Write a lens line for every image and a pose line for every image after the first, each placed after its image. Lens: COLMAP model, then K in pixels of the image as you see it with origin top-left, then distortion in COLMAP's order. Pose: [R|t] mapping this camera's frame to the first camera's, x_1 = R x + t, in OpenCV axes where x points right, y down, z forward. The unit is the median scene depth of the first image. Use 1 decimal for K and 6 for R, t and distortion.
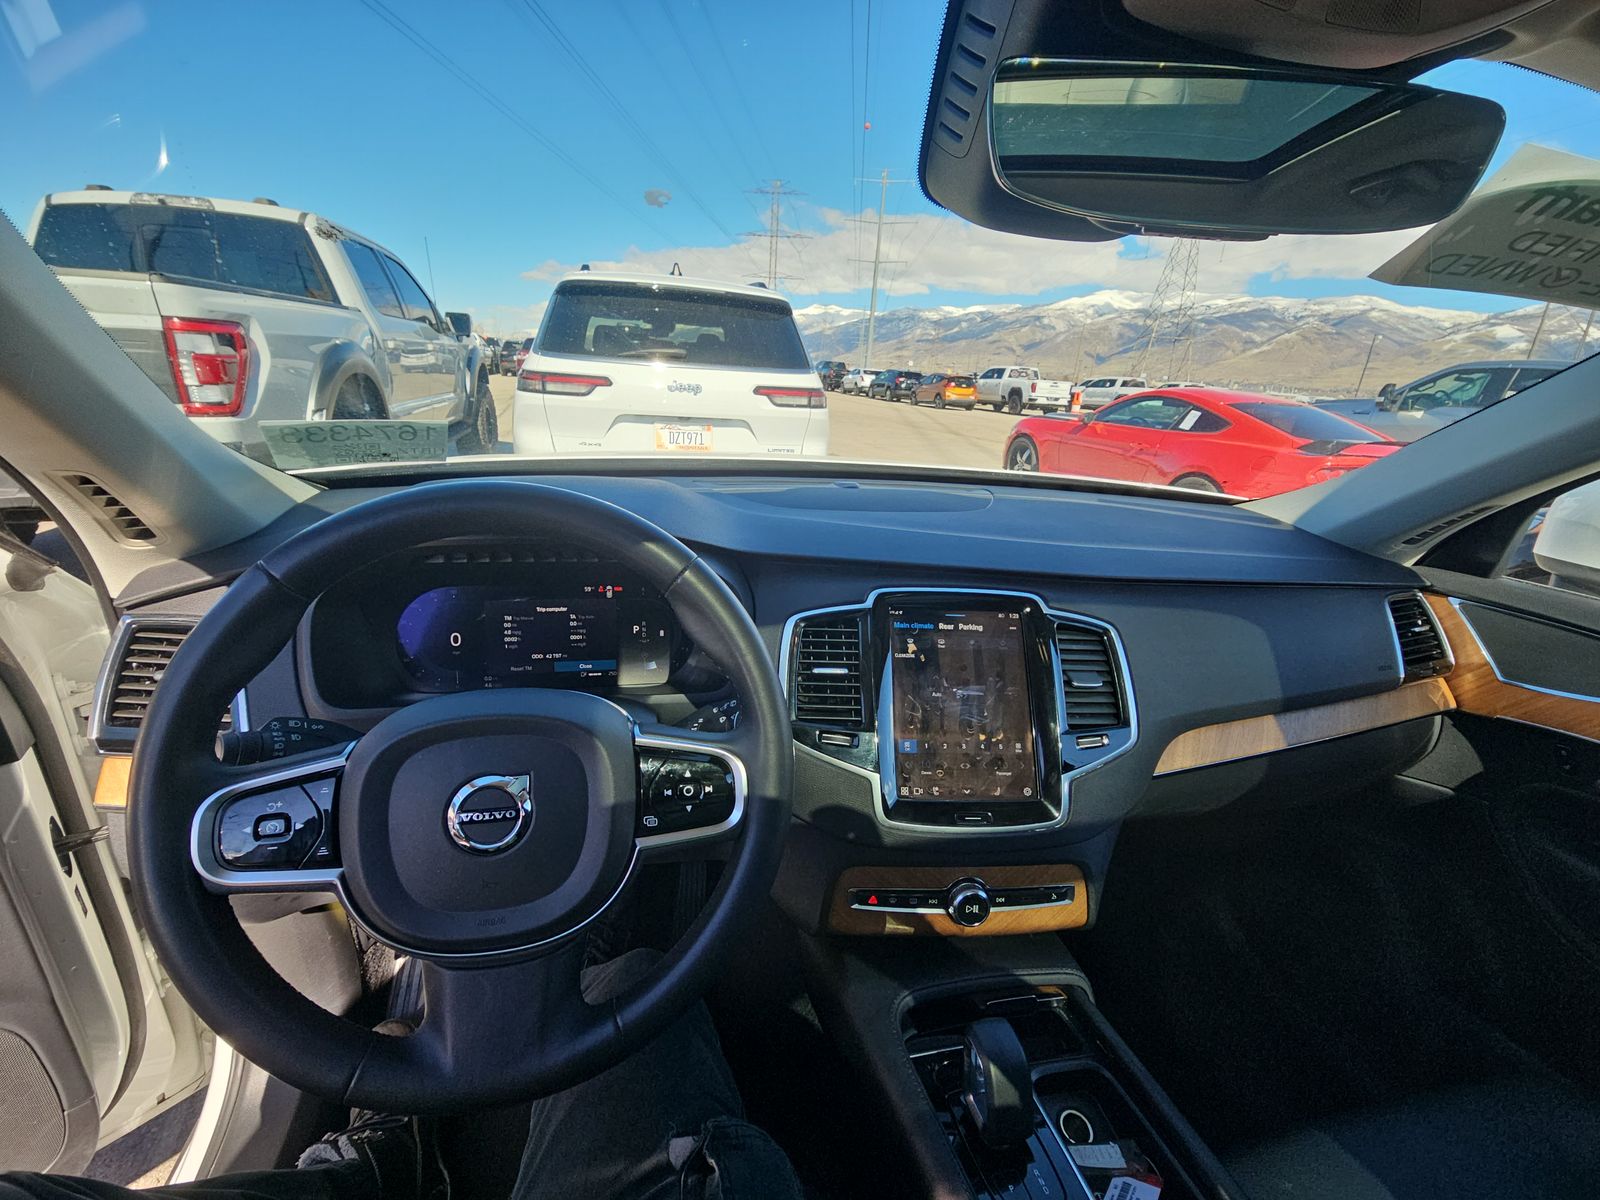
lens RADIAL K [[693.8, 0, 800.0], [0, 693.8, 600.0], [0, 0, 1]] dist [0.000666, -0.002917]
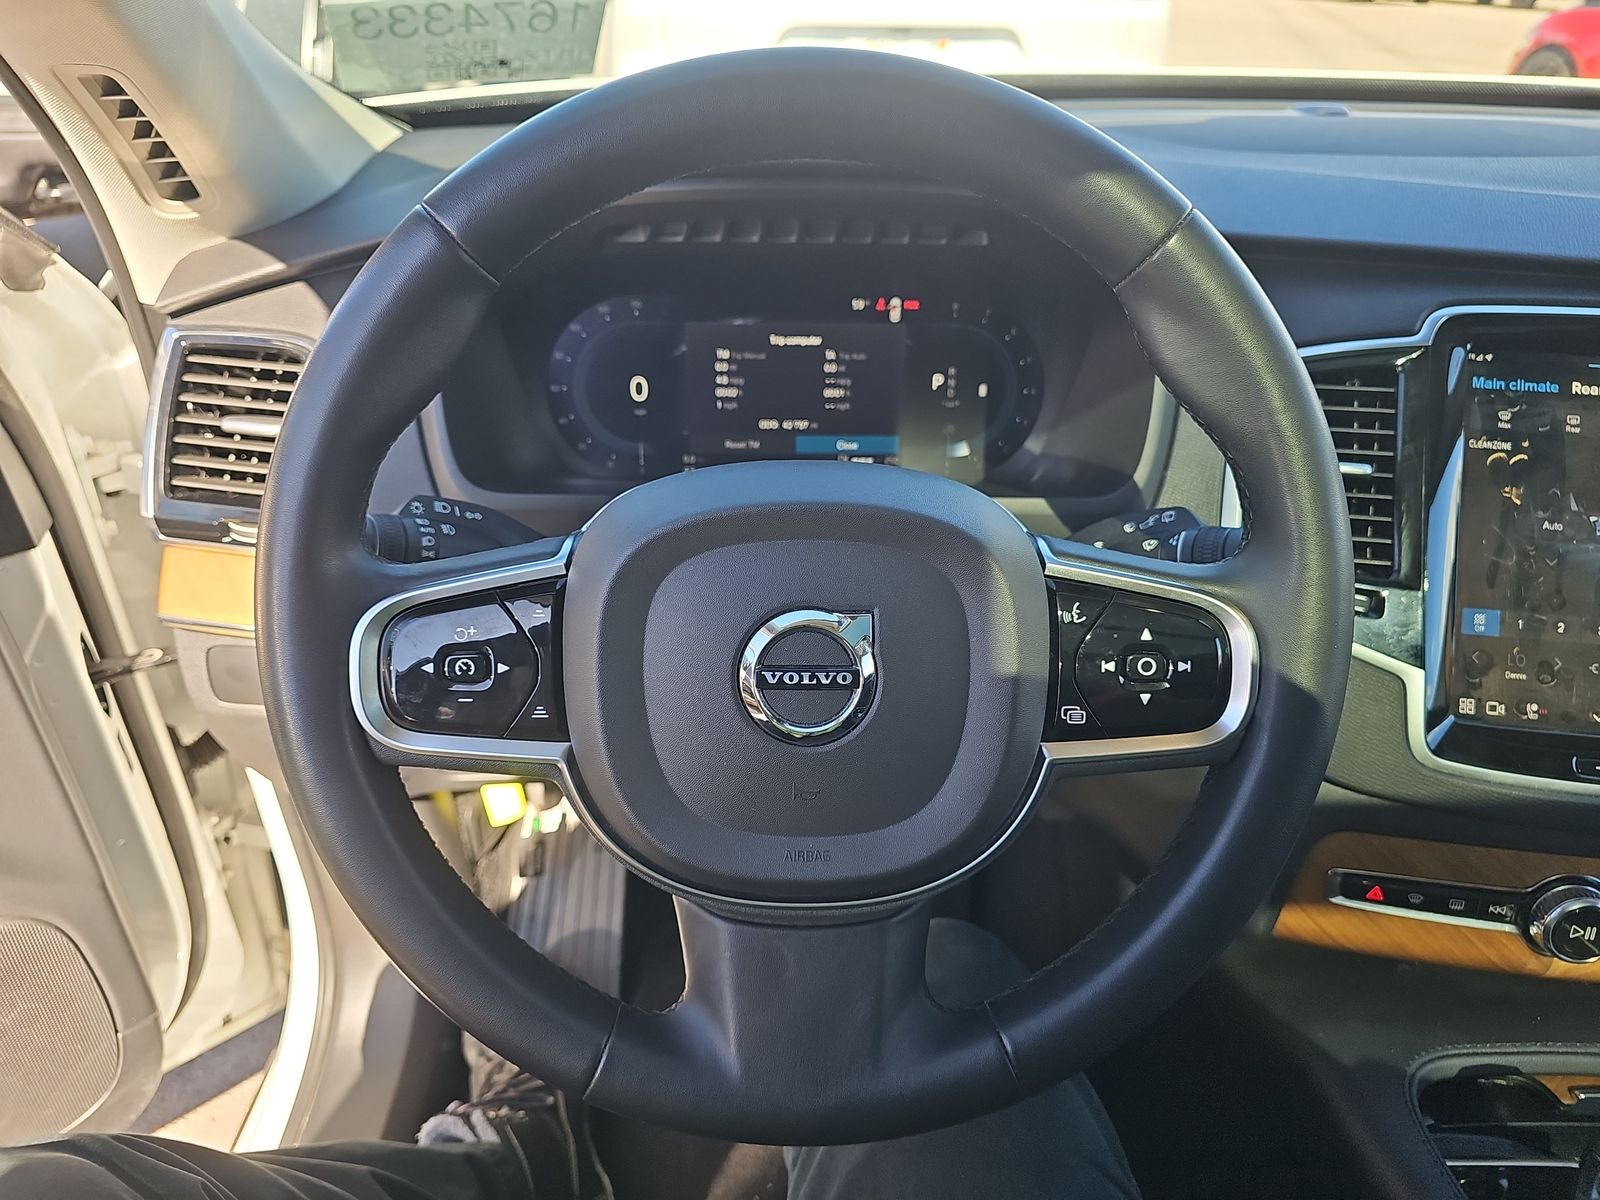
lens RADIAL K [[1161.4, 0, 800.0], [0, 1161.4, 600.0], [0, 0, 1]] dist [0.045022, -0.055579]
pose [[0.971841, 0.069932, -0.225023, -0.142287], [-0.023973, 0.979335, 0.200817, 0.033798], [0.234416, -0.189768, 0.953434, 0.062825]]
